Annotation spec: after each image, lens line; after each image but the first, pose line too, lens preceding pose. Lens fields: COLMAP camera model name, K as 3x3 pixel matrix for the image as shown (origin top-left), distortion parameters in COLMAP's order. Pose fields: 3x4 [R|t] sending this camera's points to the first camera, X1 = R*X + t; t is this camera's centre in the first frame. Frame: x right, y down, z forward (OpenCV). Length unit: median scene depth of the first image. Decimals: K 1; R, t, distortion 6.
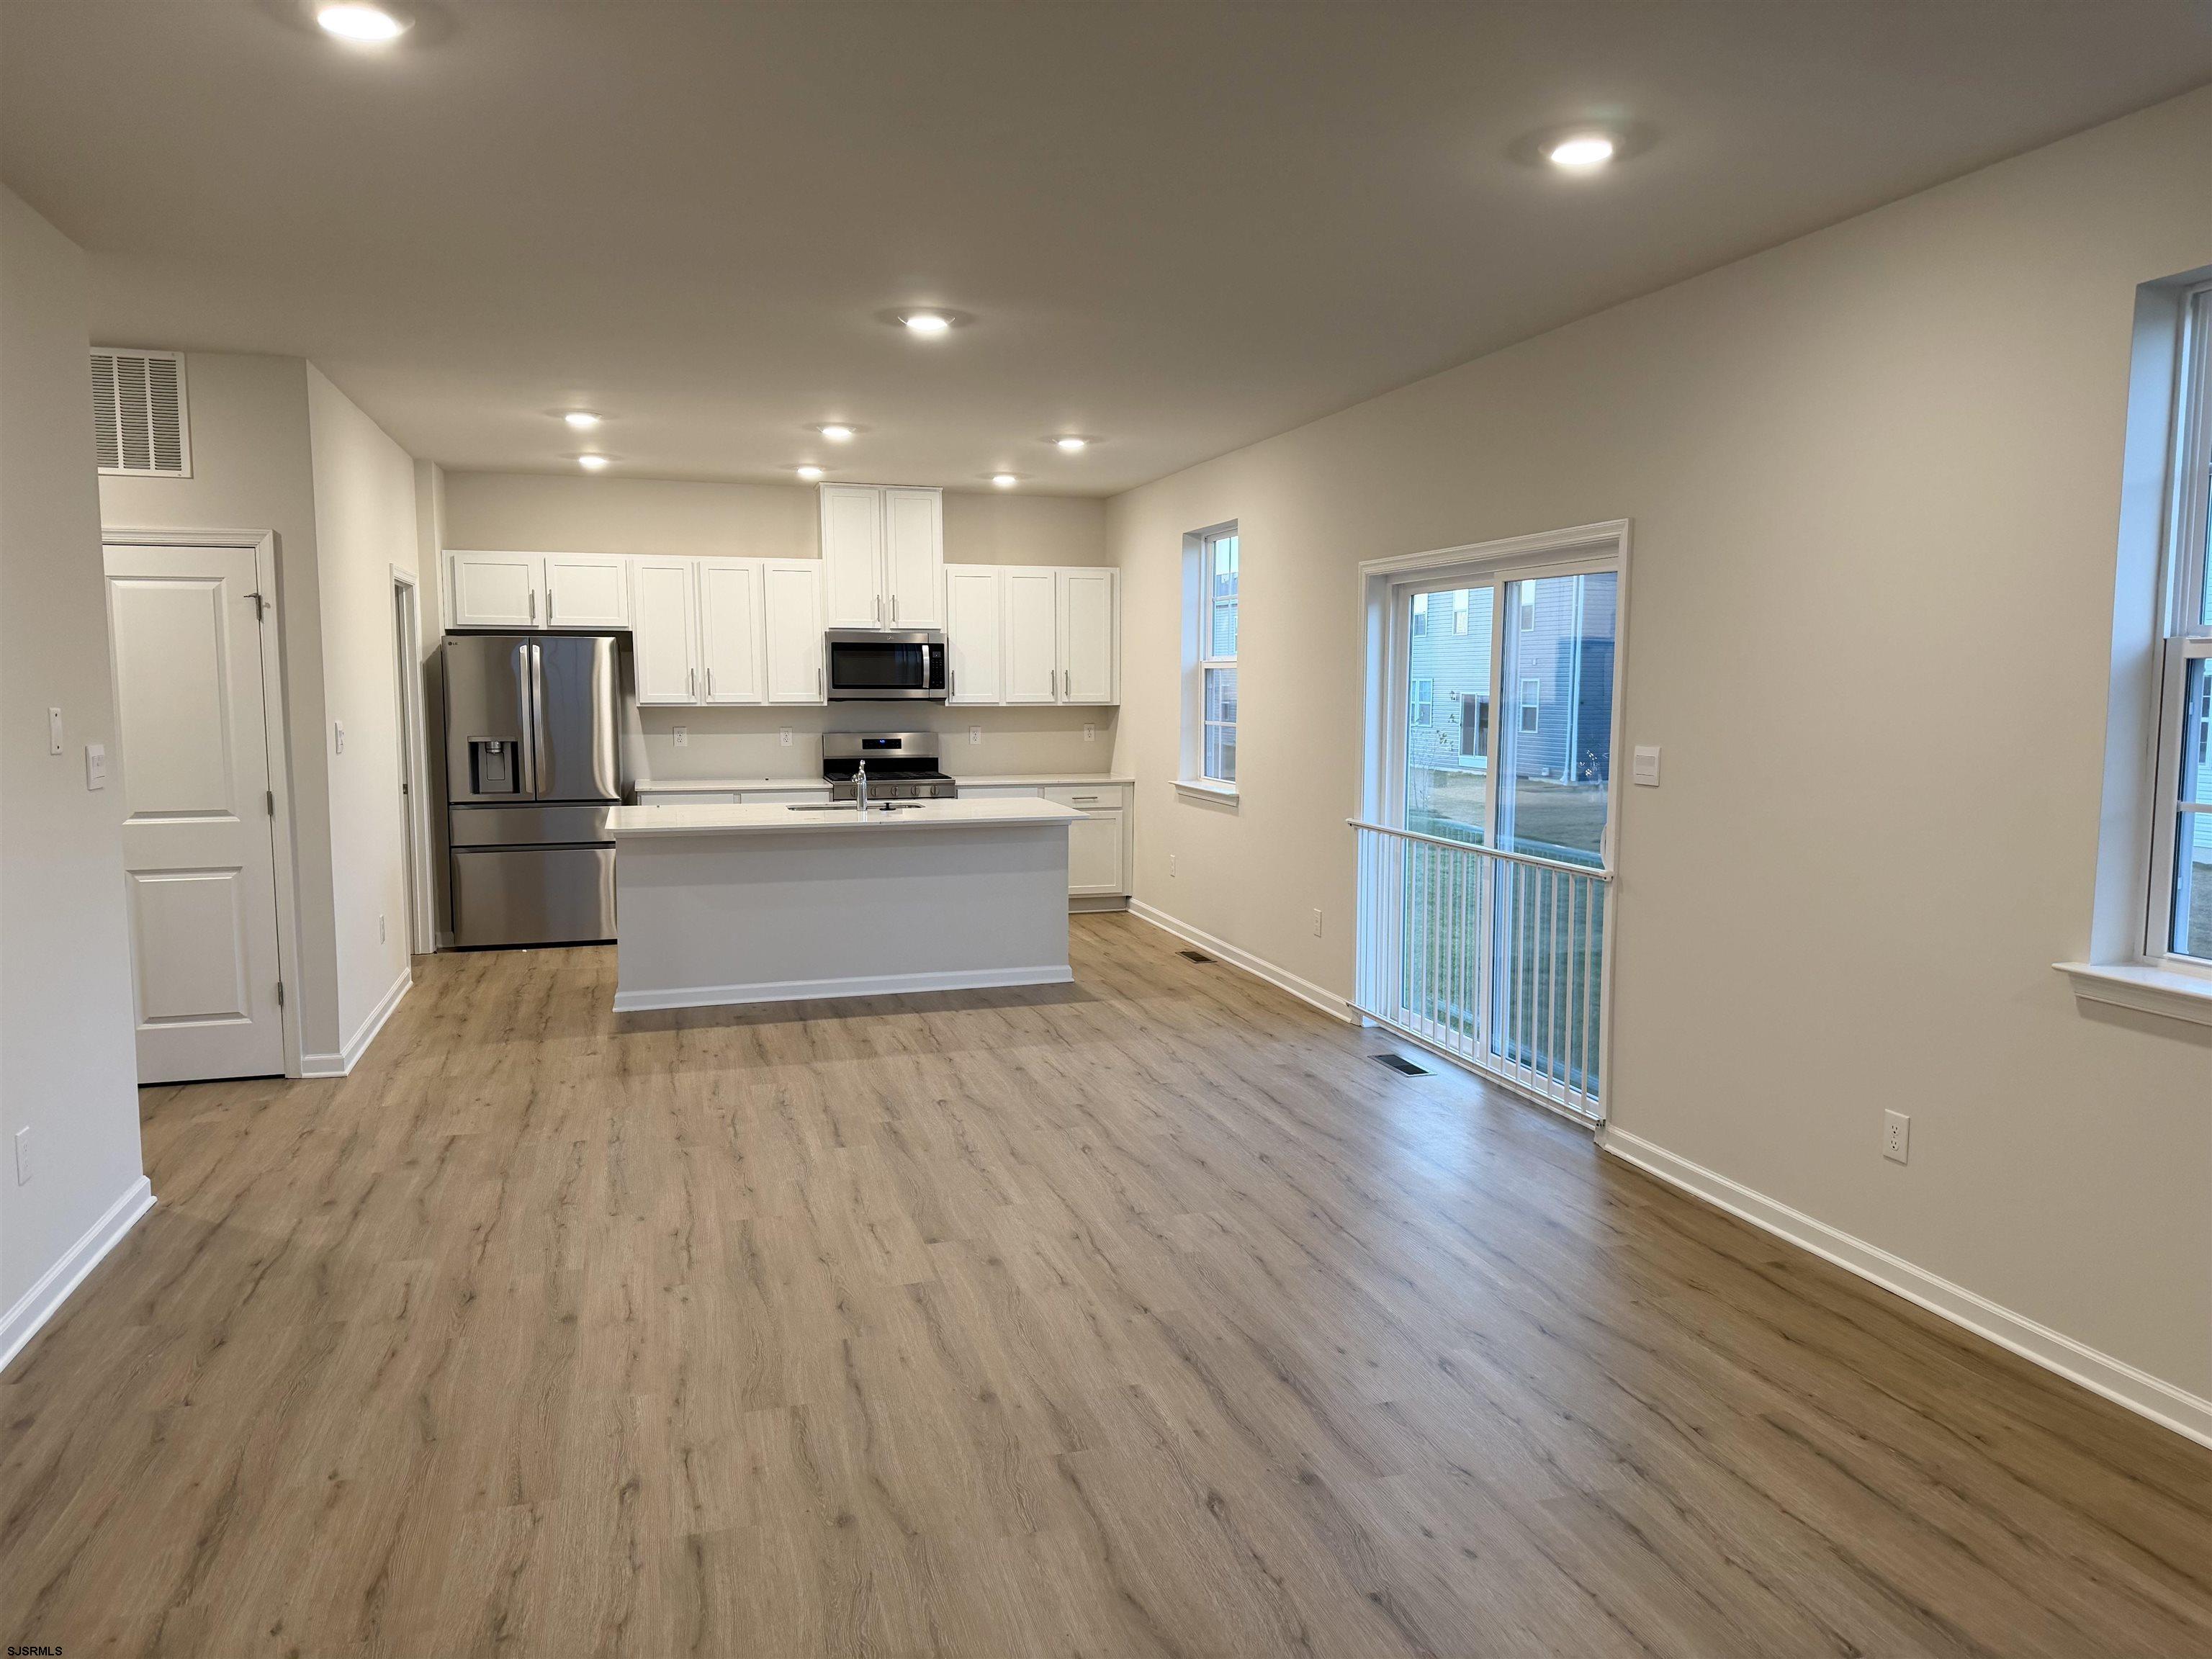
lens RADIAL K [[1542.4, 0, 1129.6], [0, 1542.4, 830.2], [0, 0, 1]] dist [0.046949, -0.046924]
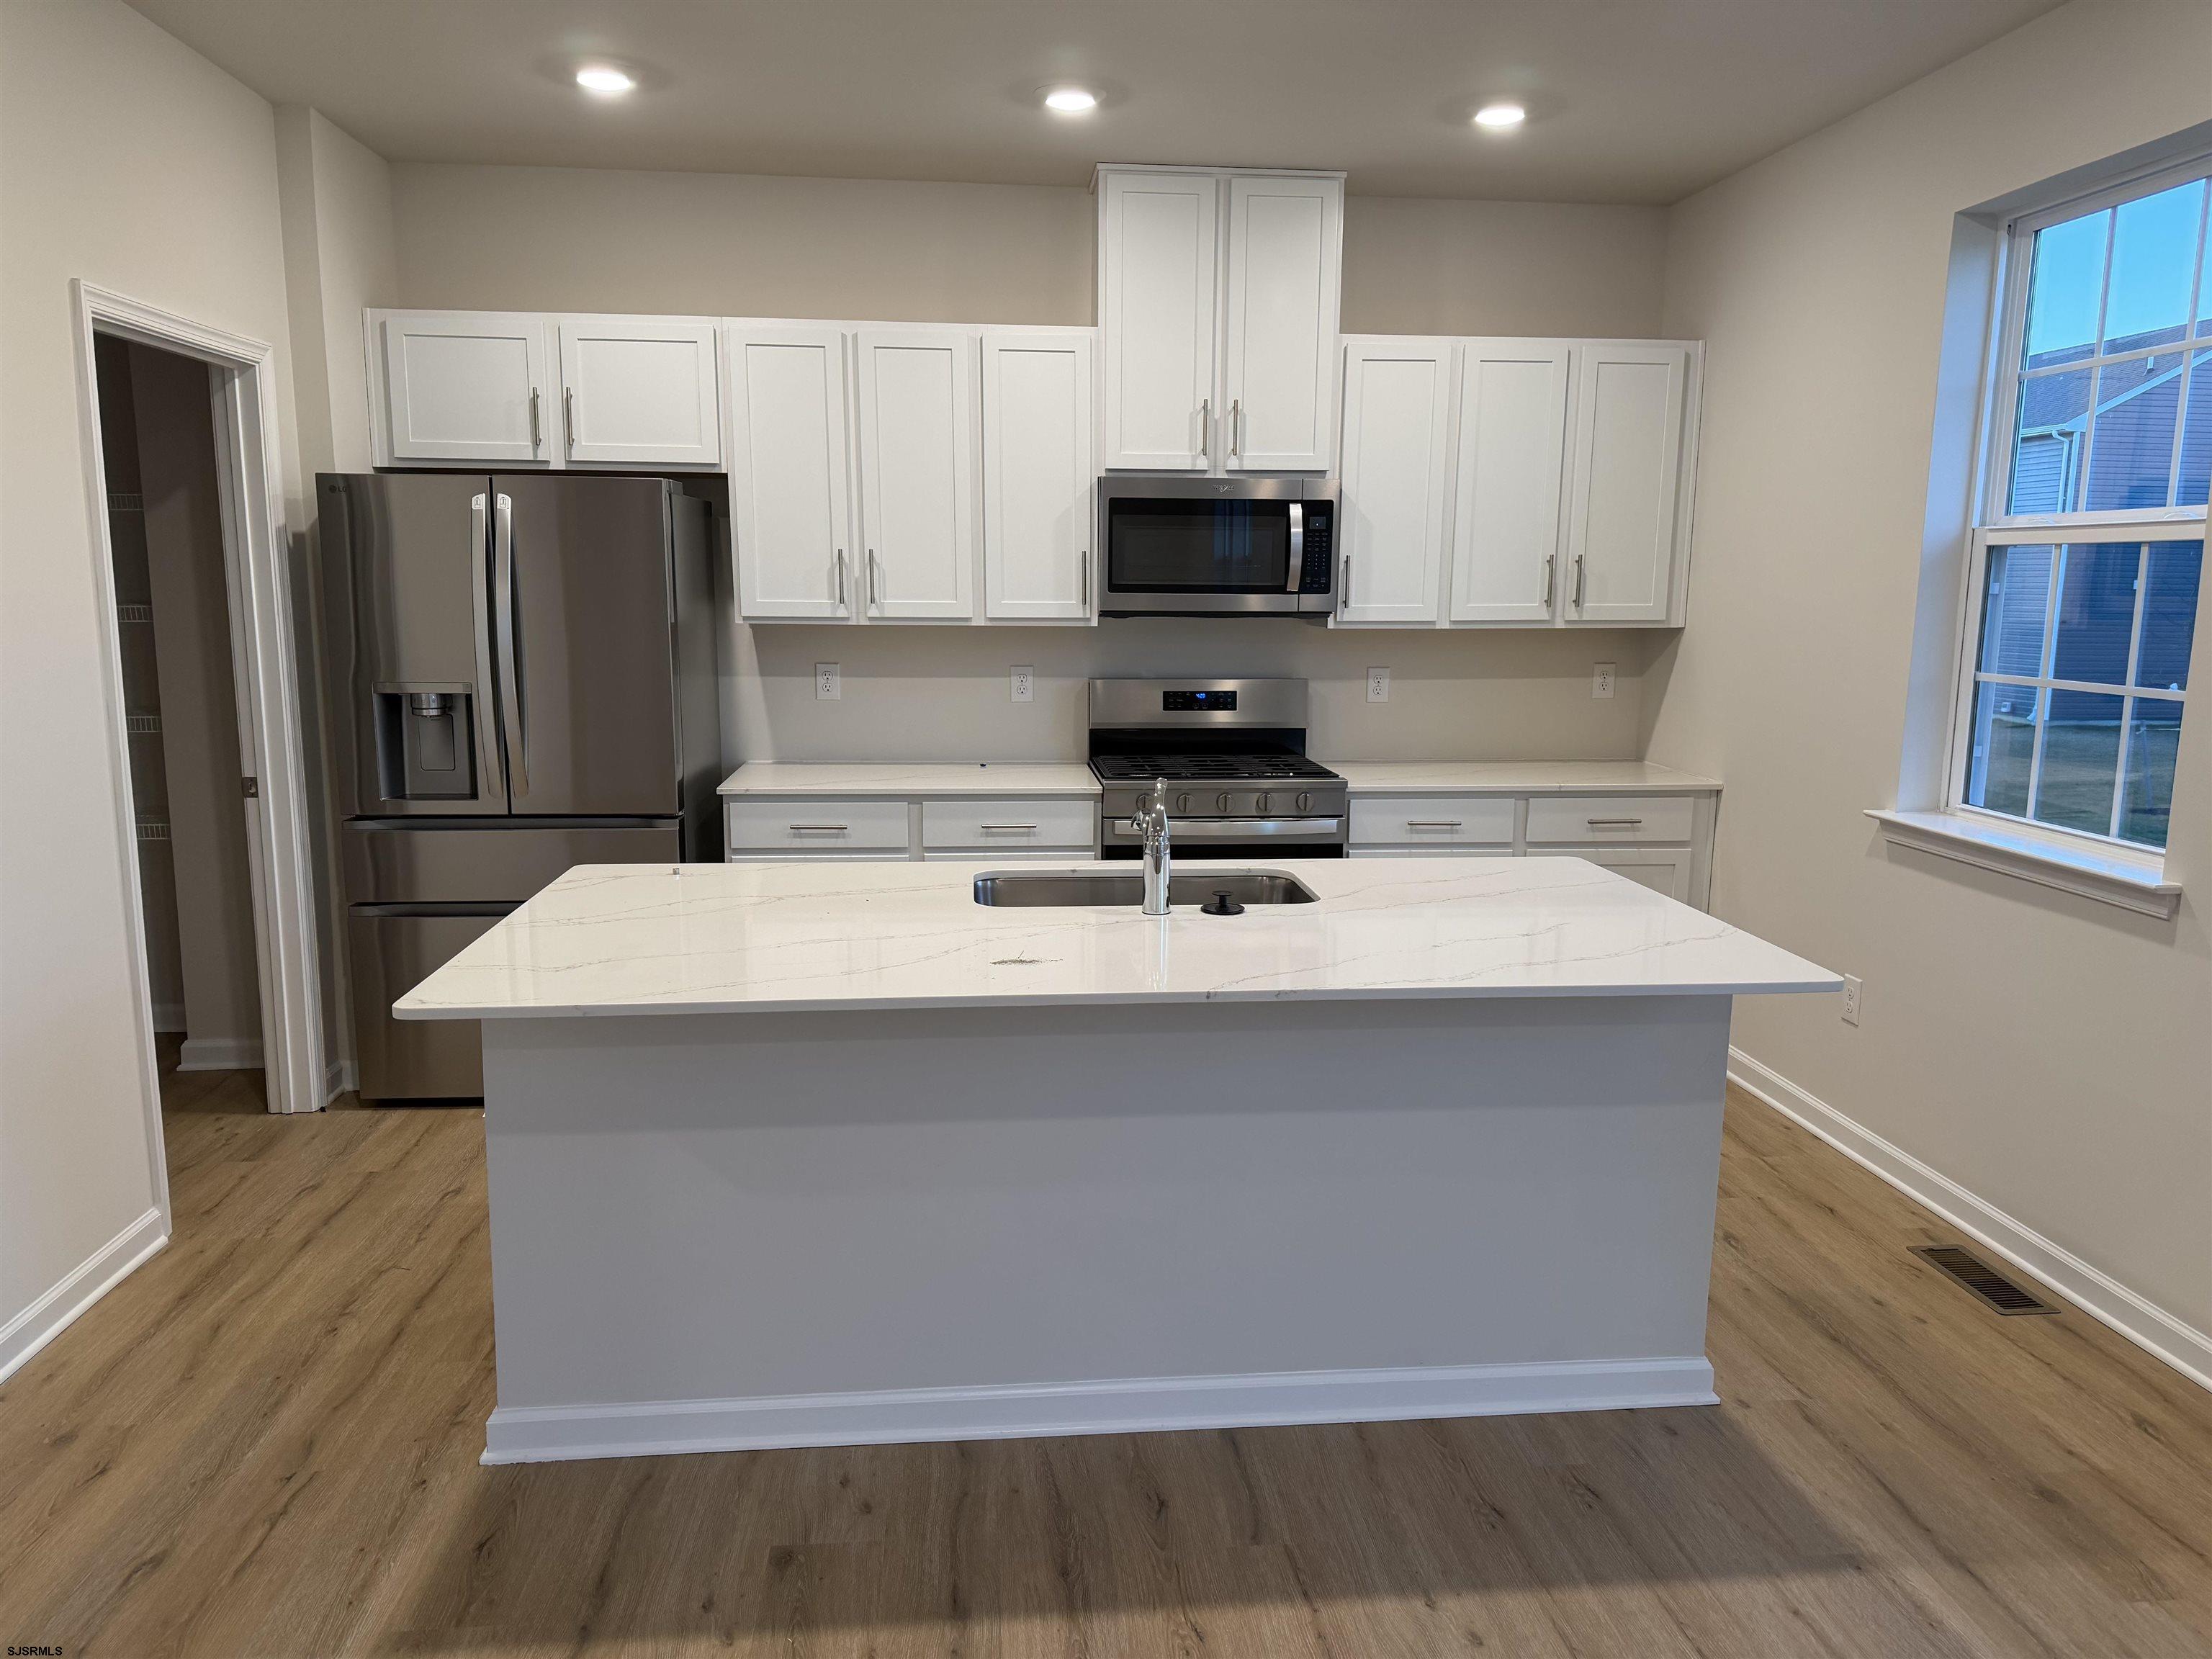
lens RADIAL K [[1542.4, 0, 1107.0], [0, 1542.4, 844.6], [0, 0, 1]] dist [0.046949, -0.046924]
pose [[0.977982, 0.041351, -0.204553, -0.091370], [-0.027689, 0.997218, 0.069210, -0.046532], [0.206846, -0.062022, 0.976406, 0.531417]]
